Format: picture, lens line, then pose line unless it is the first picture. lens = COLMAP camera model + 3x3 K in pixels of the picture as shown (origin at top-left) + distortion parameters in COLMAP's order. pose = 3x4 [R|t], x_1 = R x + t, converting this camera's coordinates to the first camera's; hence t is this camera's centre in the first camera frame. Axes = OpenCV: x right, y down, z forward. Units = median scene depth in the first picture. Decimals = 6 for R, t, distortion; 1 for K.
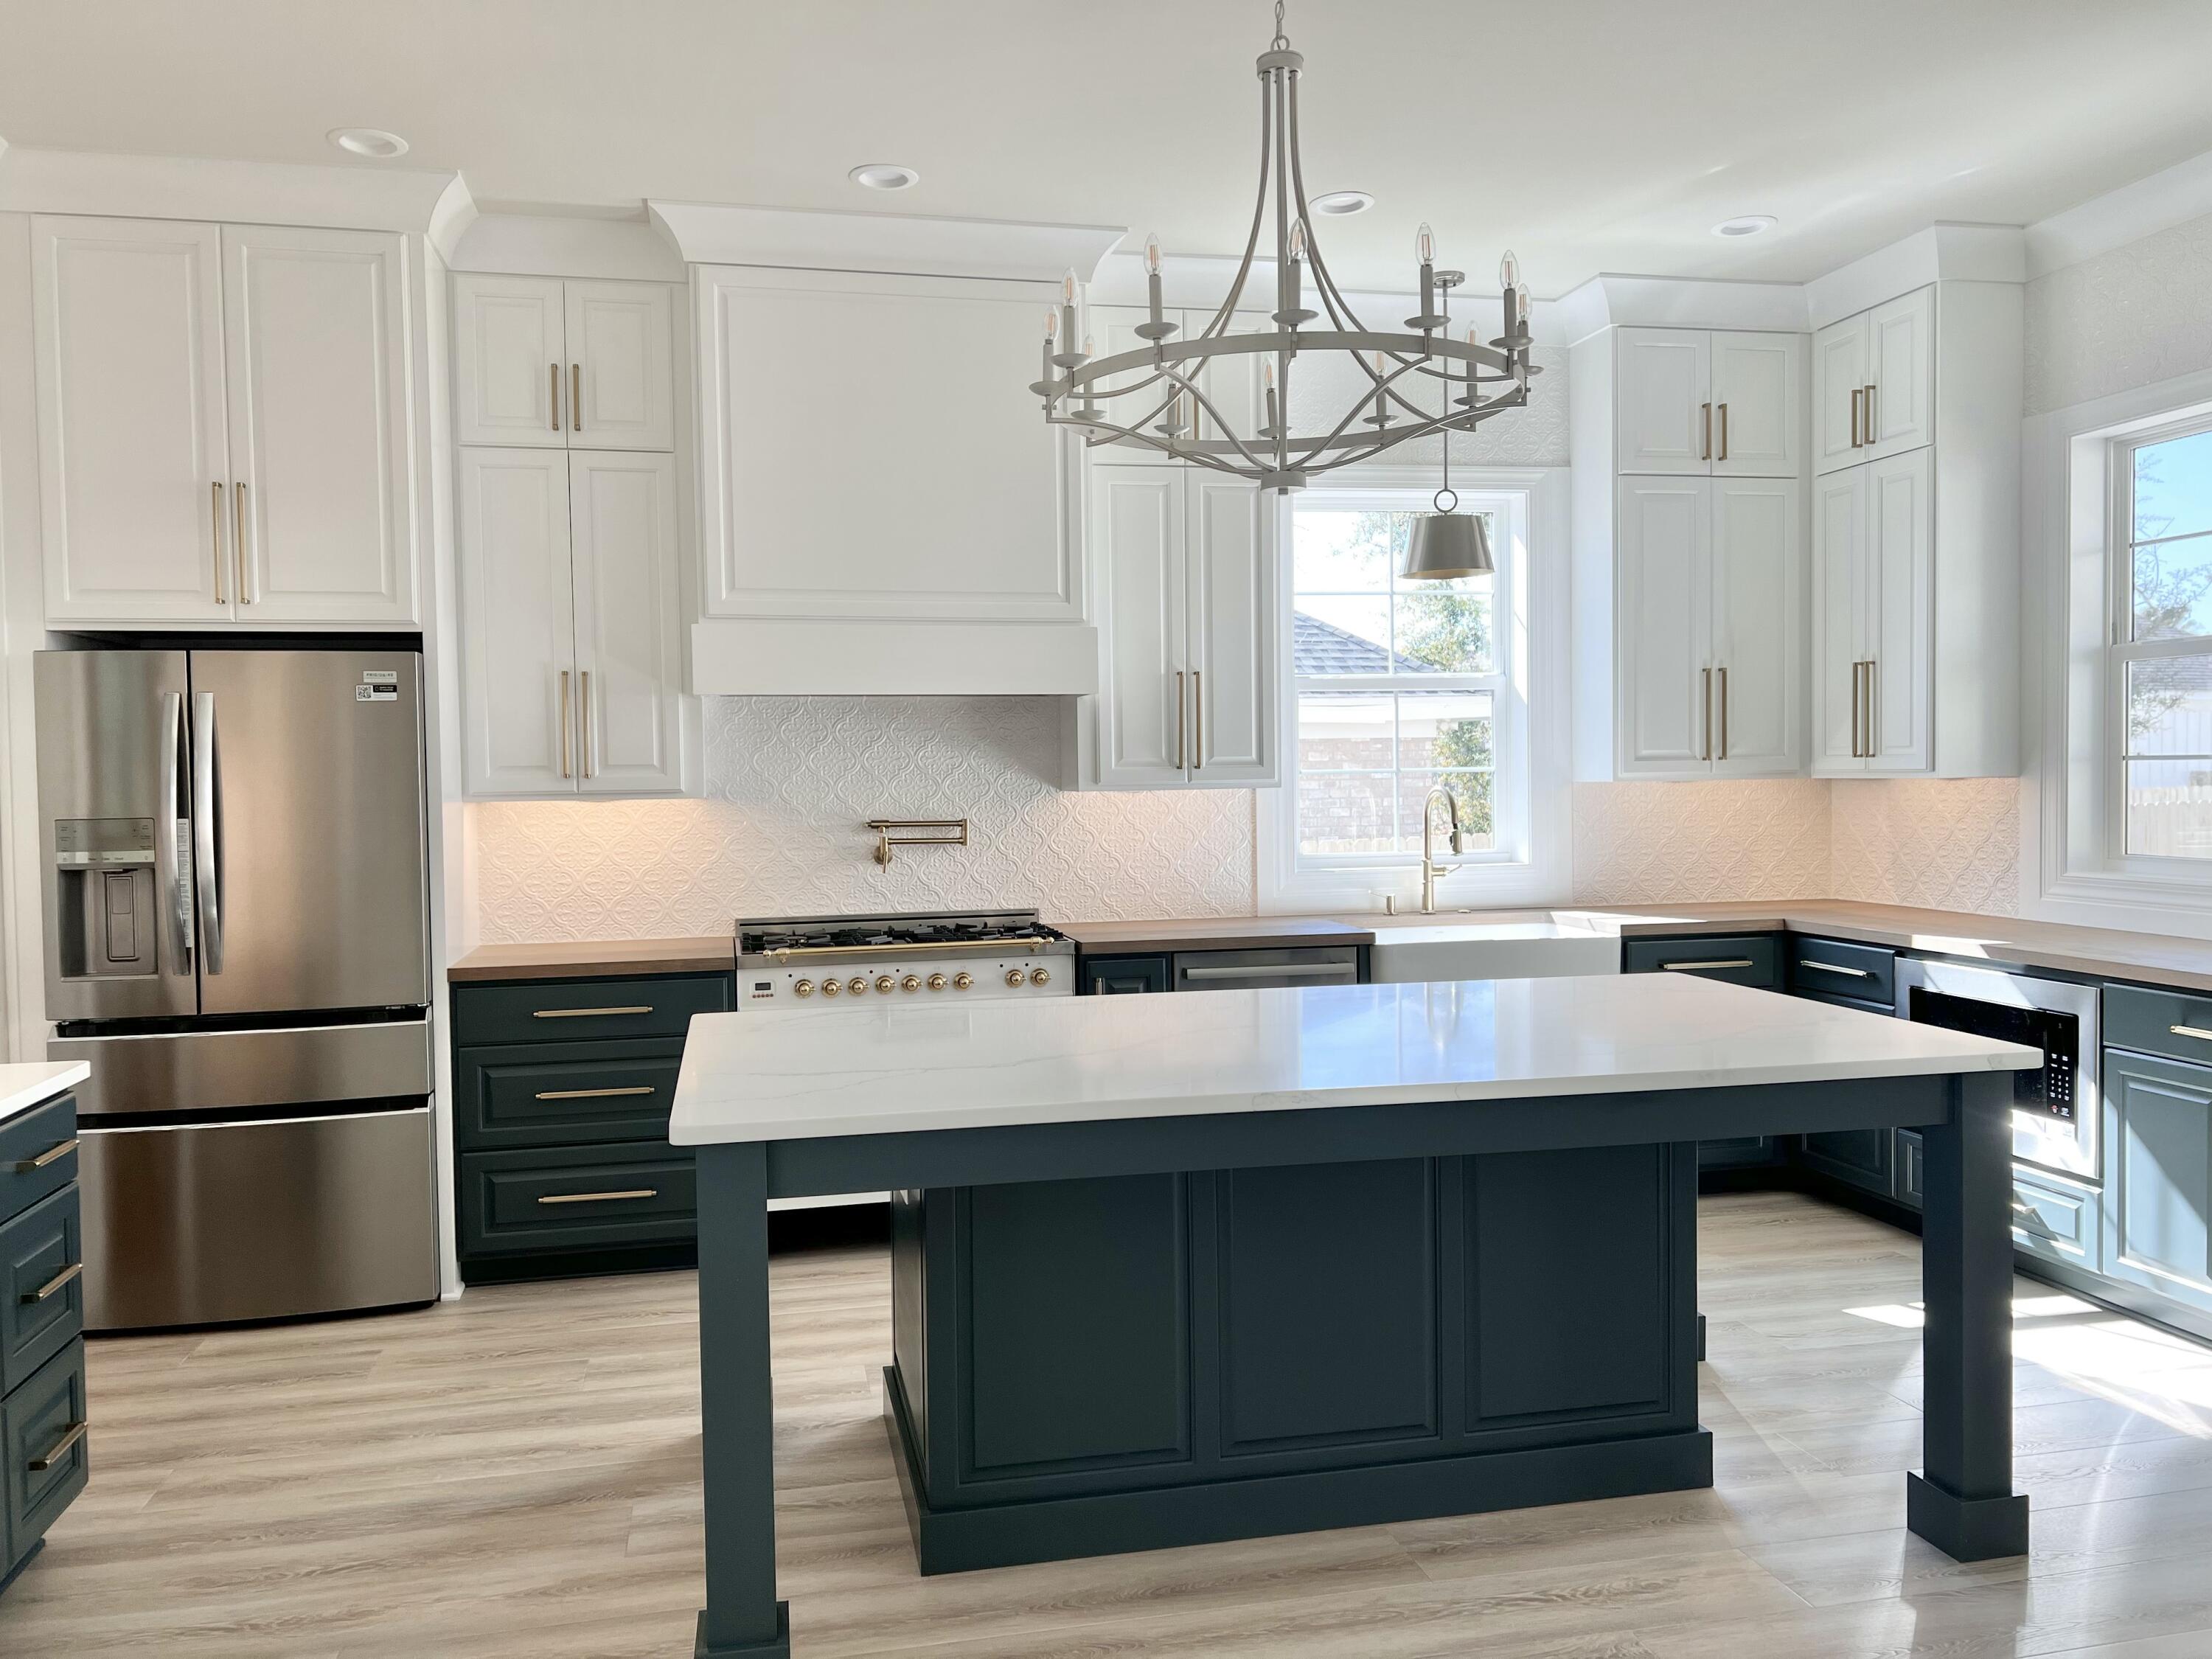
lens RADIAL K [[1654.8, 0, 1098.5], [0, 1654.8, 824.4], [0, 0, 1]] dist [0.069301, -0.079283]
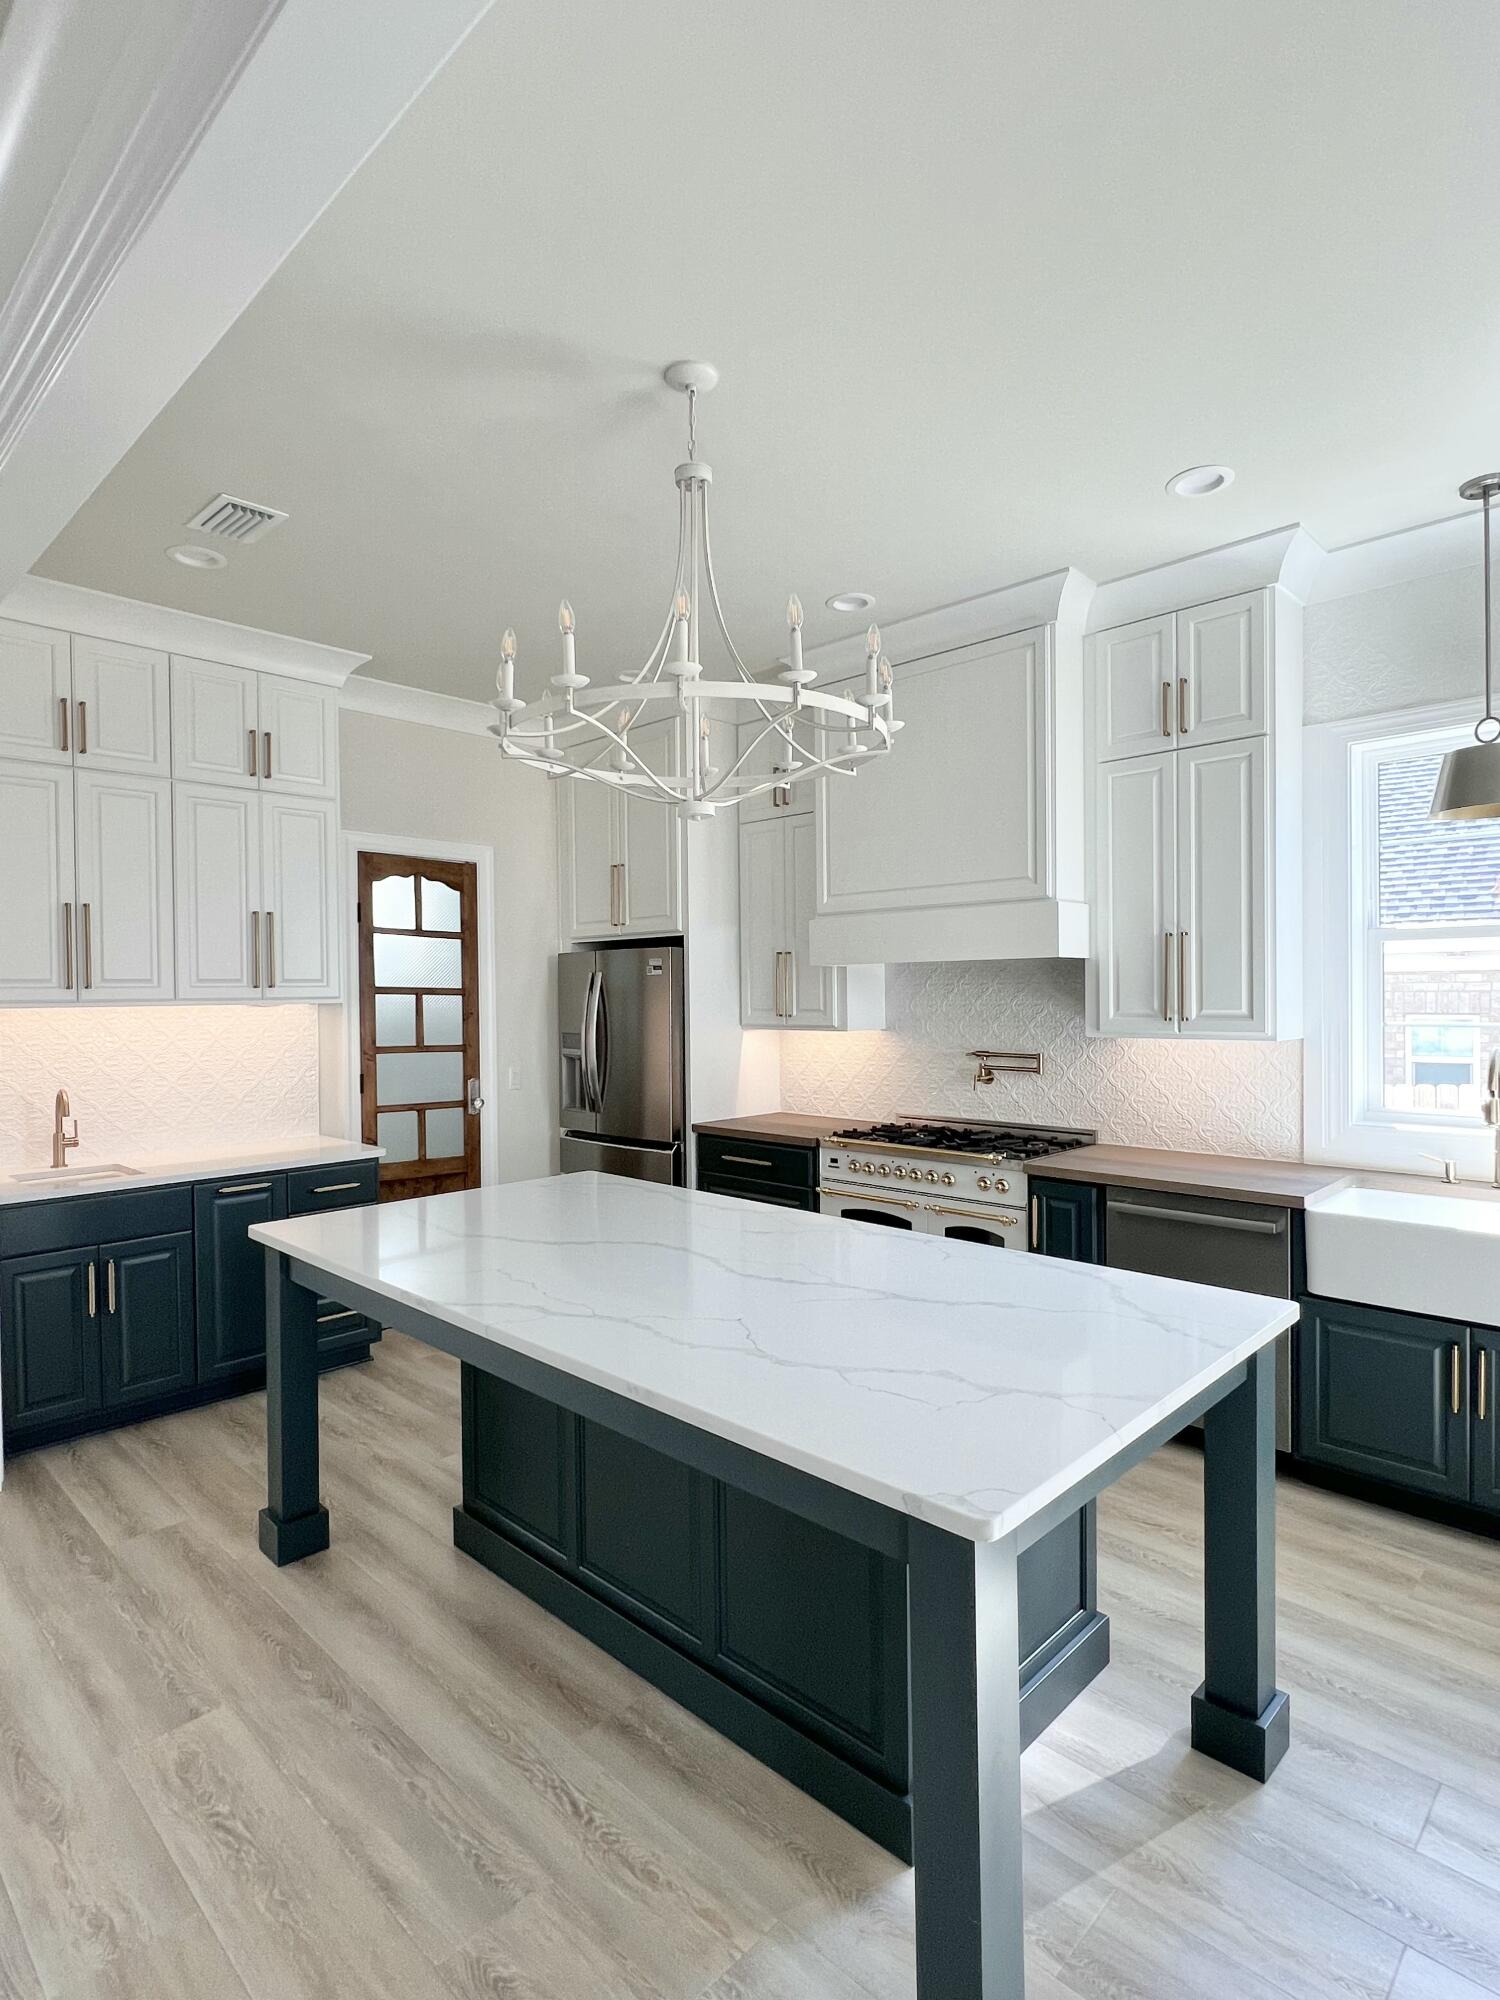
lens RADIAL K [[1033.9, 0, 746.6], [0, 1033.9, 1004.2], [0, 0, 1]] dist [-0.002085, 0.000249]
pose [[0.550265, 0.018747, -0.834780, 0.565652], [-0.024676, 0.999676, 0.006185, -0.050150], [0.834625, 0.017196, 0.550550, 0.451193]]
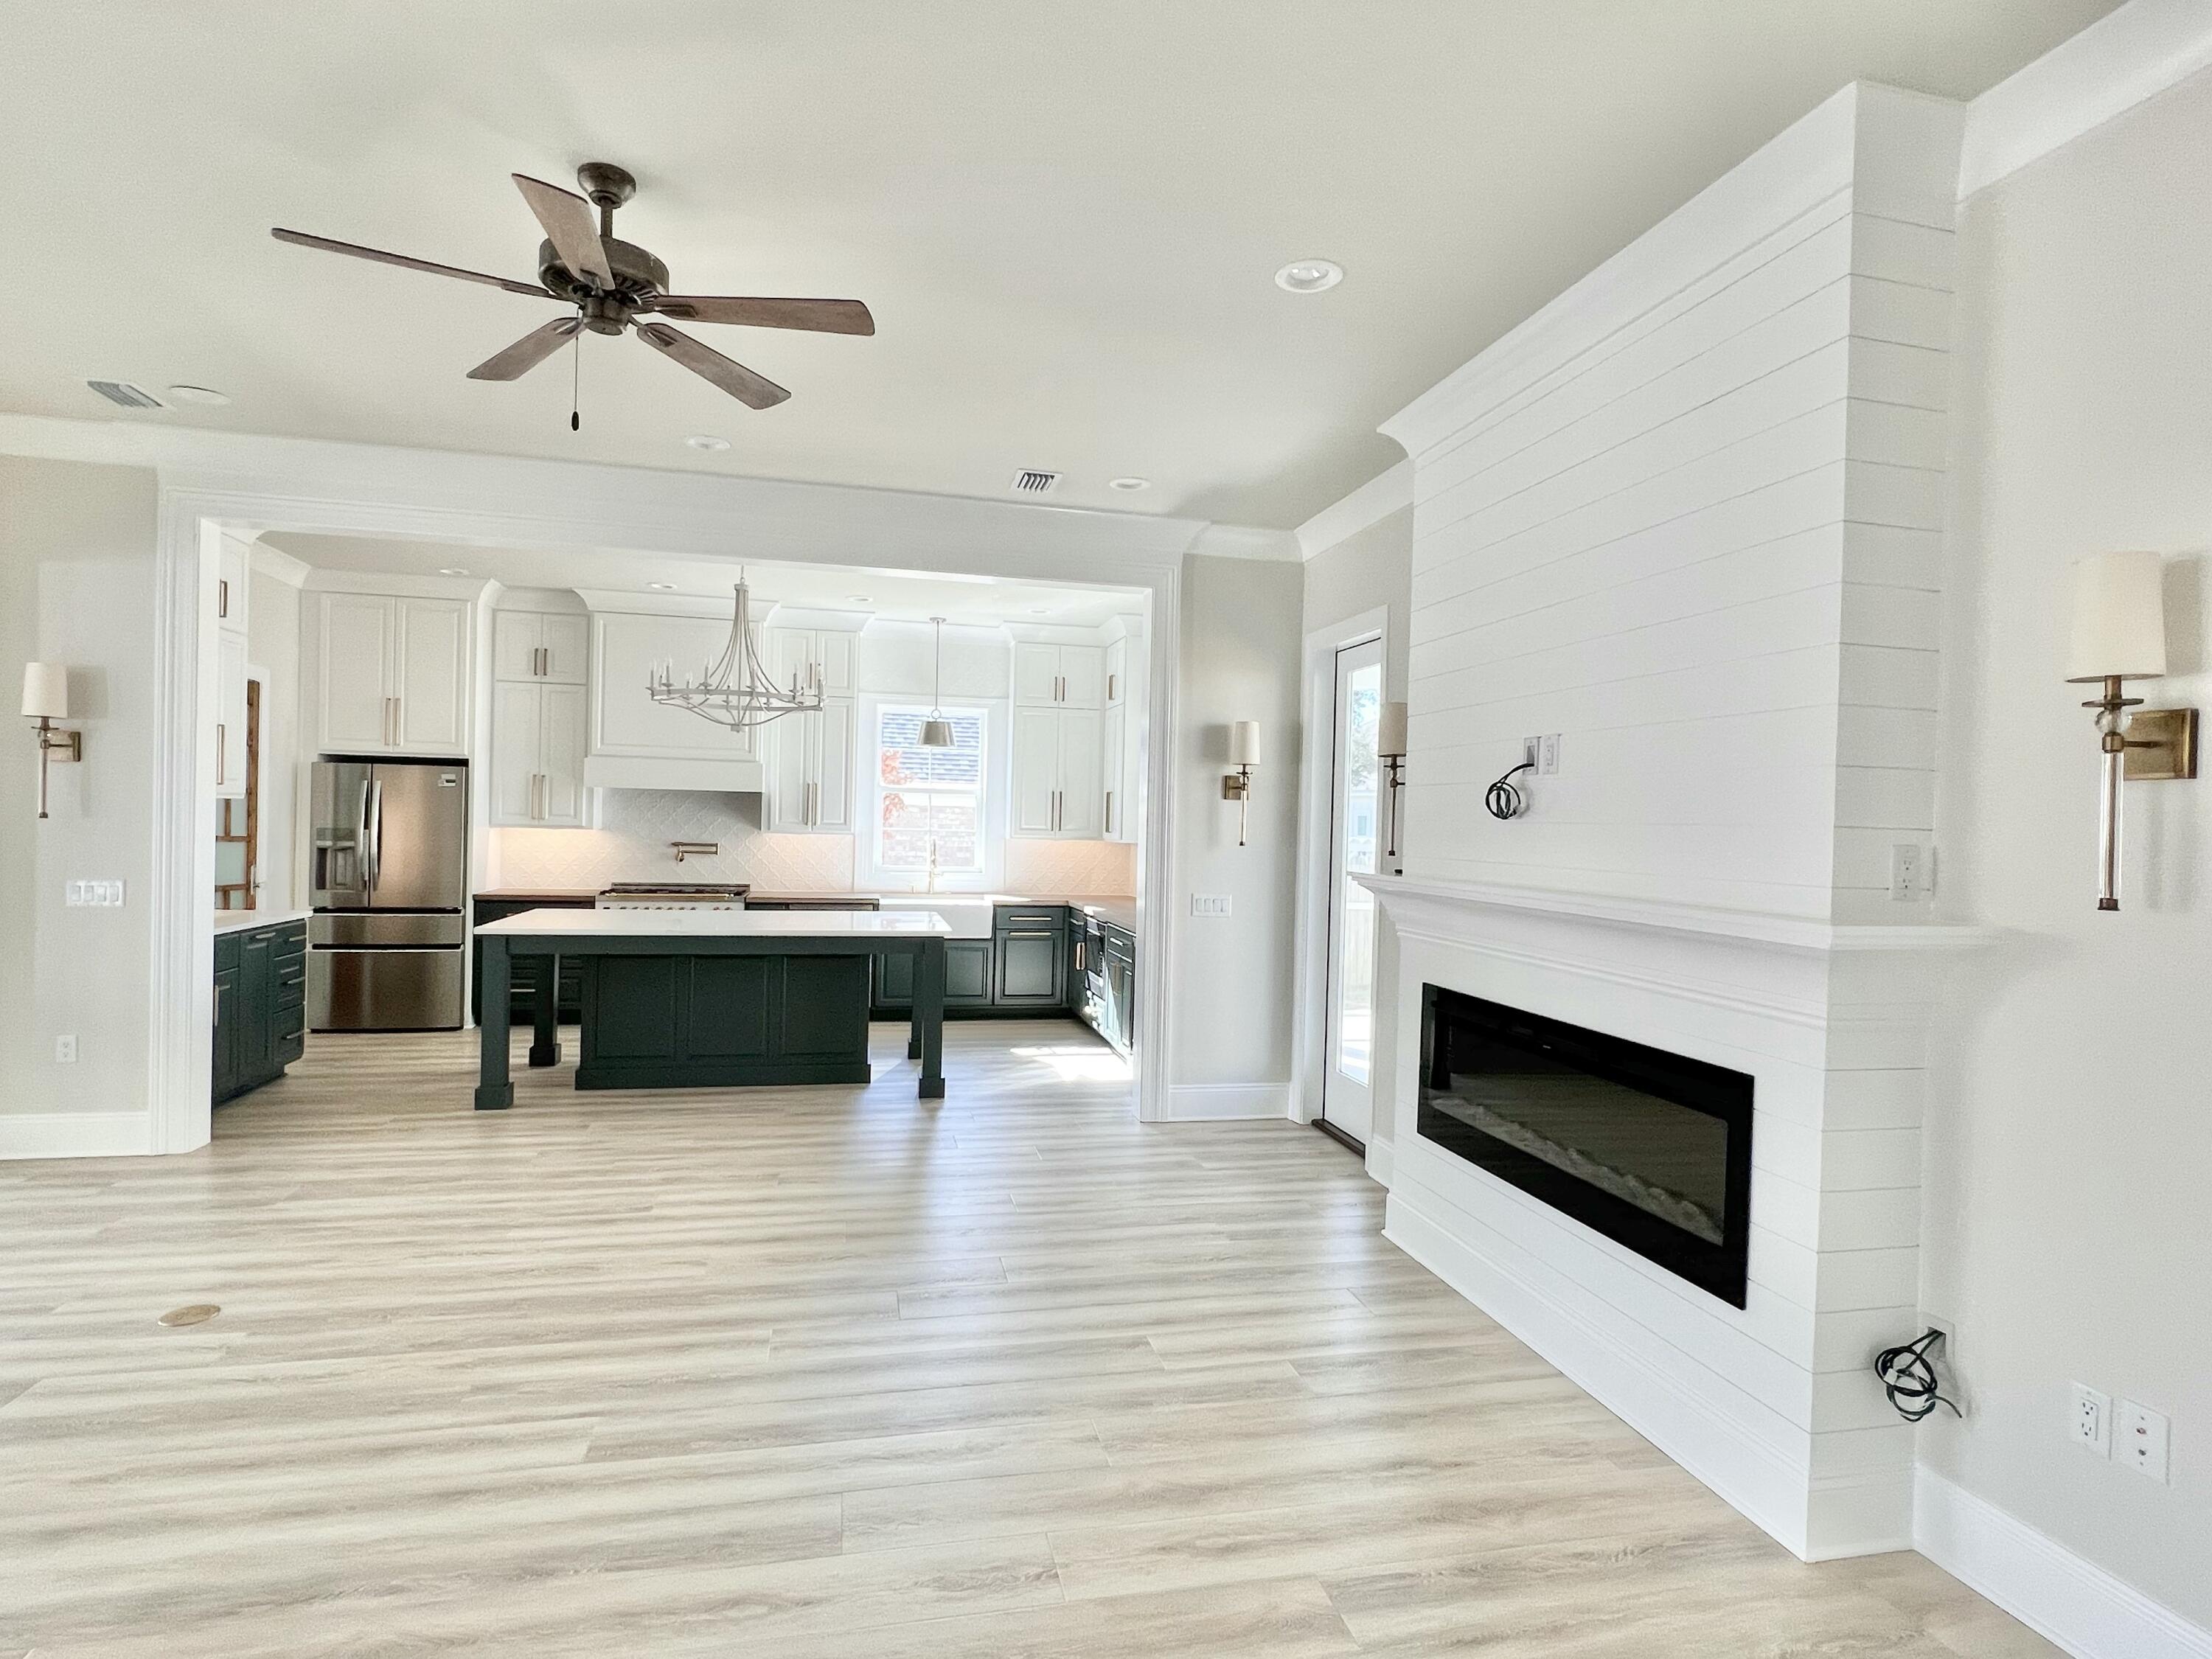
lens RADIAL K [[1143.5, 0, 1103.8], [0, 1143.5, 833.7], [0, 0, 1]] dist [-0.002085, 0.000249]
pose [[0.999106, 0.041398, 0.008584, 0.537901], [-0.041206, 0.998920, -0.021458, -0.005944], [-0.009463, 0.021085, 0.999733, -0.718489]]
